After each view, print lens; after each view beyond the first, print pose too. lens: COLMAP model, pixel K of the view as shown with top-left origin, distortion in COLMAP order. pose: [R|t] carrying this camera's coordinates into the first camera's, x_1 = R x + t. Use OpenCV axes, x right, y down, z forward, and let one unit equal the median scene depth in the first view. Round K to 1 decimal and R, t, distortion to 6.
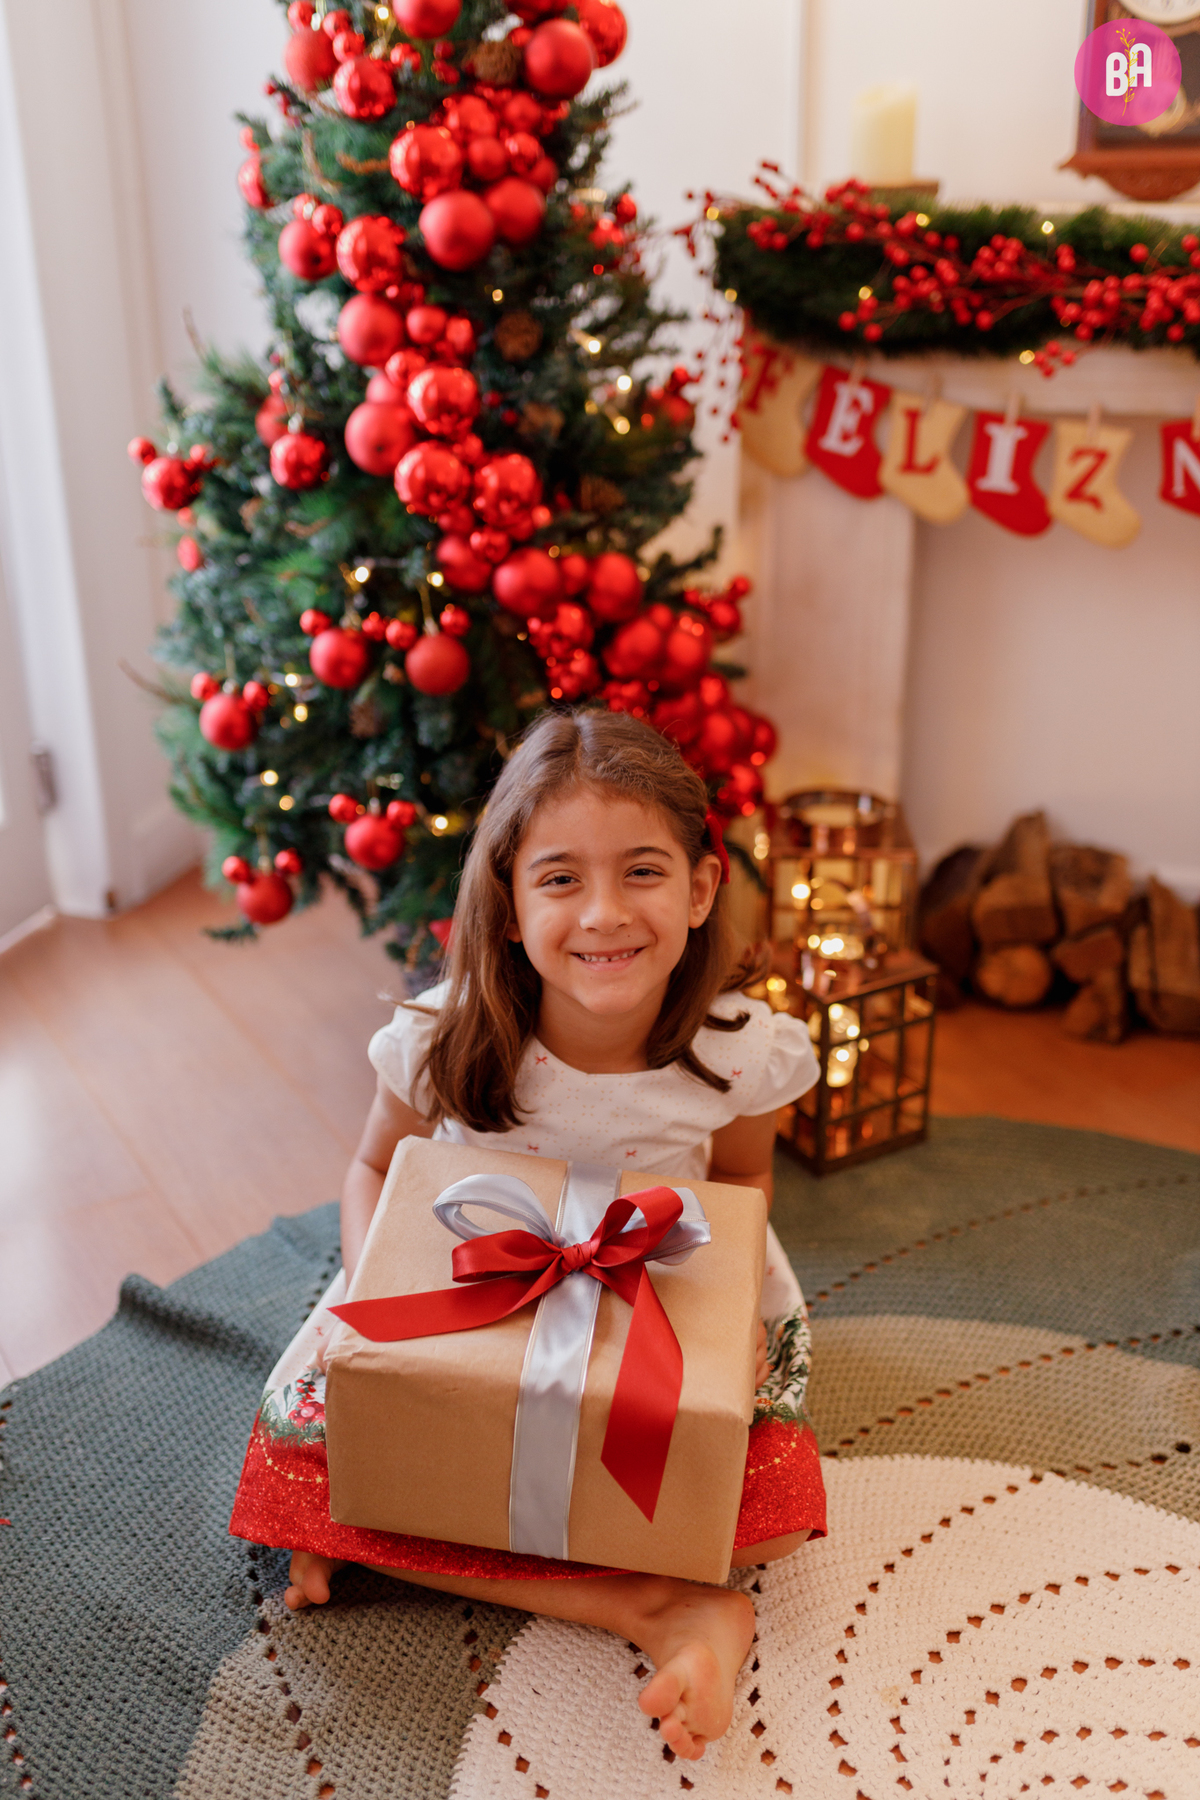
lens RADIAL K [[1830.7, 0, 550.6], [0, 1830.7, 896.6], [0, 0, 1]] dist [0.014819, 0.000000]
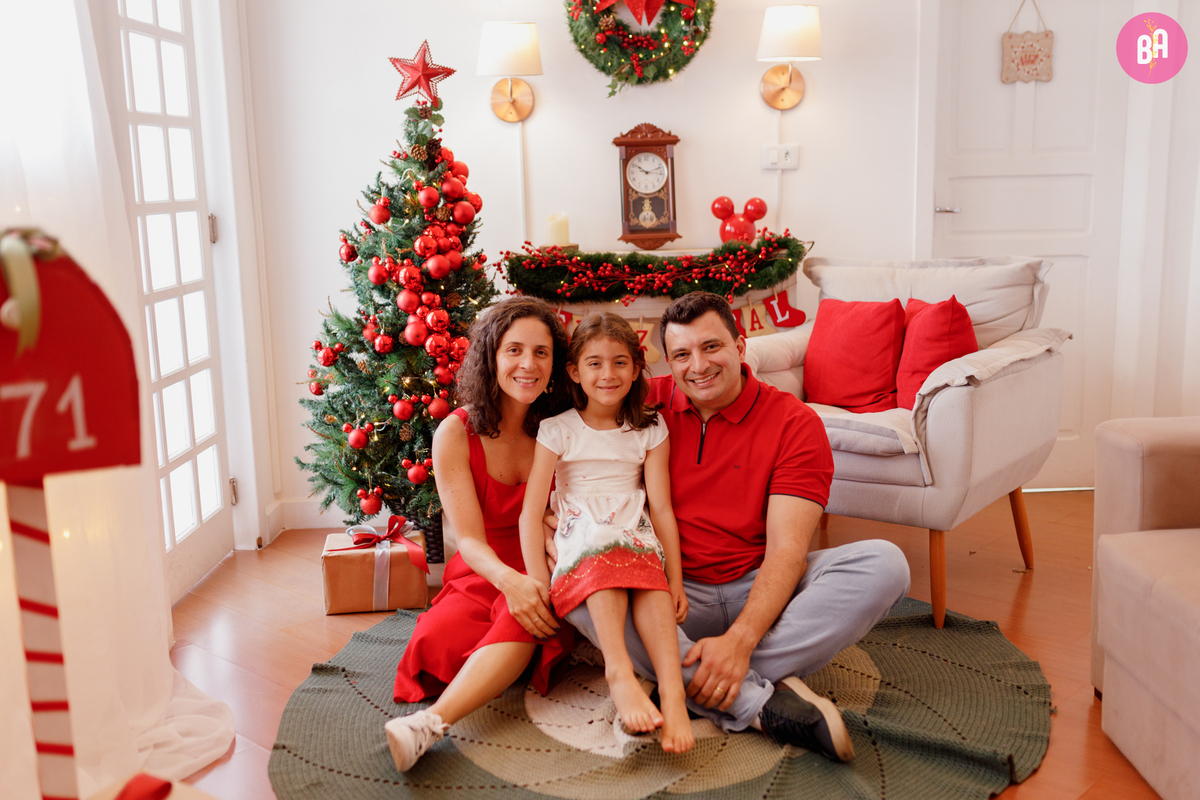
lens RADIAL K [[1220.5, 0, 591.7], [0, 1220.5, 402.3], [0, 0, 1]] dist [0.014819, 0.000000]
pose [[0.963635, -0.062932, 0.259705, -0.310729], [0.119819, 0.970456, -0.209426, 0.279484], [-0.238853, 0.232928, 0.942706, -0.829293]]
